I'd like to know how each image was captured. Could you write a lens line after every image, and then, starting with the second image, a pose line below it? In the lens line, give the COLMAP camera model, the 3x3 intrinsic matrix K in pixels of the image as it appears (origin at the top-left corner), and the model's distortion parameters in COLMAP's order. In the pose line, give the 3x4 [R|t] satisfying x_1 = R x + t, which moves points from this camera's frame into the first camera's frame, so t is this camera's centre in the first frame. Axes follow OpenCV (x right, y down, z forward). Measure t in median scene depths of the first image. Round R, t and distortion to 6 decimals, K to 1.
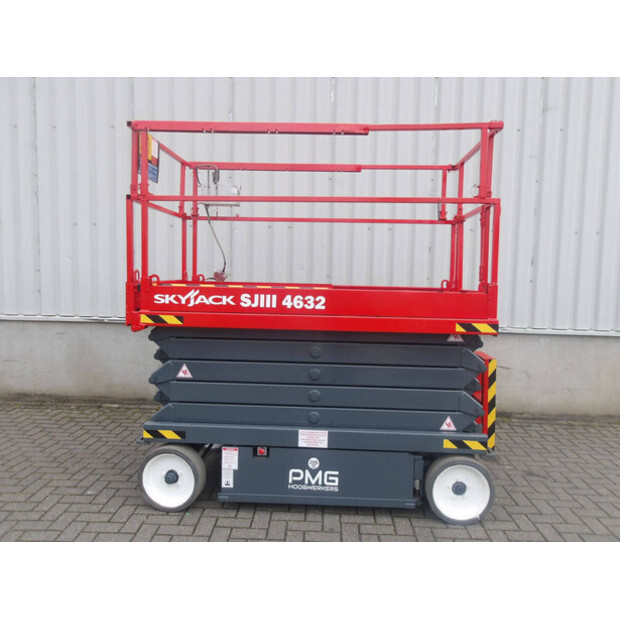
lens RADIAL K [[508.9, 0, 310.0], [0, 508.9, 310.0], [0, 0, 1]] dist [0.004161, 0.001728]
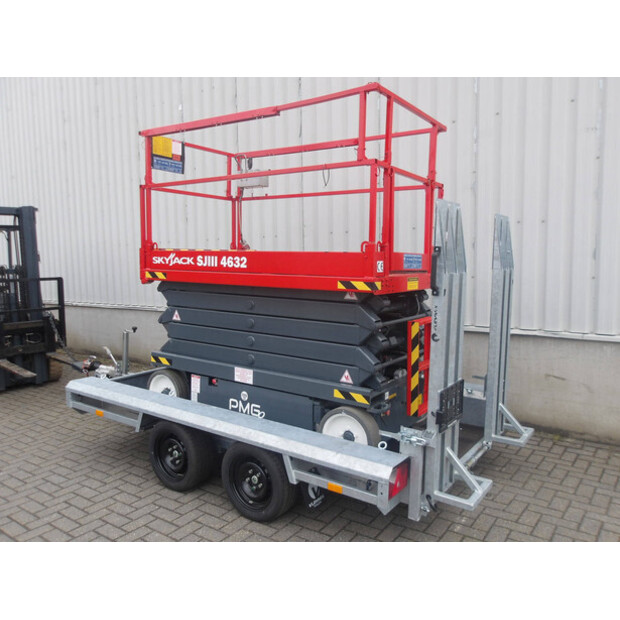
lens RADIAL K [[508.9, 0, 310.0], [0, 508.9, 310.0], [0, 0, 1]] dist [0.004161, 0.001728]
pose [[0.849488, 0.046384, -0.525565, 0.765561], [-0.032863, 0.998846, 0.035037, 0.049258], [0.526584, -0.012492, 0.850031, 0.055316]]
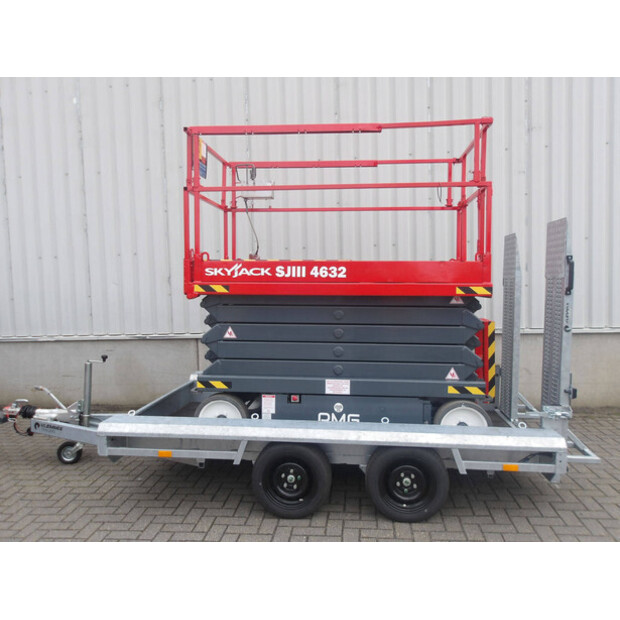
lens RADIAL K [[508.9, 0, 310.0], [0, 508.9, 310.0], [0, 0, 1]] dist [0.004161, 0.001728]
pose [[0.998595, -0.013991, -0.051101, 0.004882], [0.013150, 0.999773, -0.016767, 0.091336], [0.051324, 0.016072, 0.998553, -0.197929]]
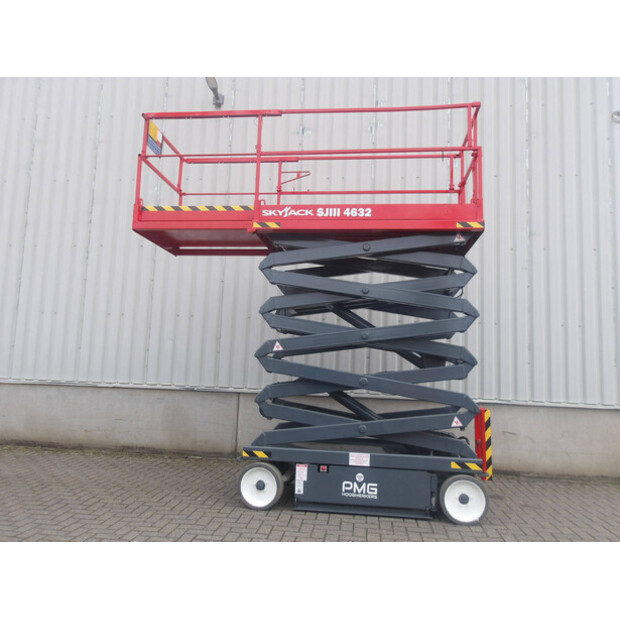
lens RADIAL K [[508.9, 0, 310.0], [0, 508.9, 310.0], [0, 0, 1]] dist [0.004161, 0.001728]
pose [[0.997500, 0.008818, -0.070121, -0.036126], [-0.022415, 0.980432, -0.195580, 0.122412], [0.067024, 0.196663, 0.978178, -0.501414]]
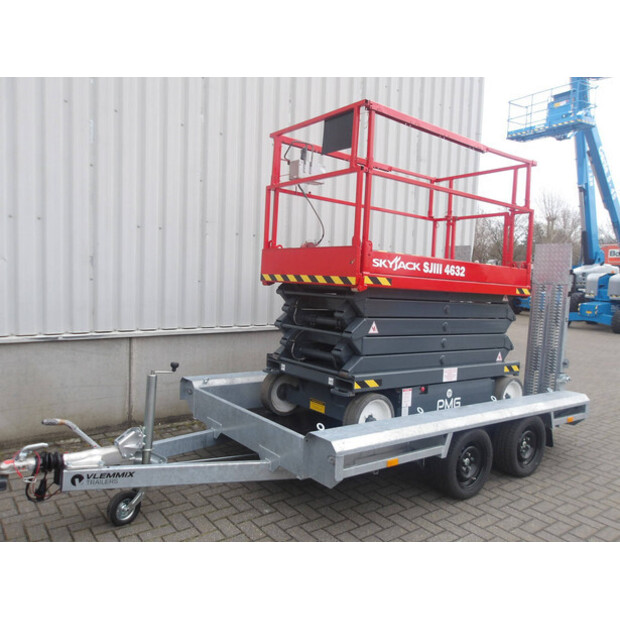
lens RADIAL K [[508.9, 0, 310.0], [0, 508.9, 310.0], [0, 0, 1]] dist [0.004161, 0.001728]
pose [[0.759372, -0.010063, 0.650579, -1.123744], [0.005813, 0.999945, 0.008681, 0.071058], [-0.650631, -0.002811, 0.759389, 0.231640]]
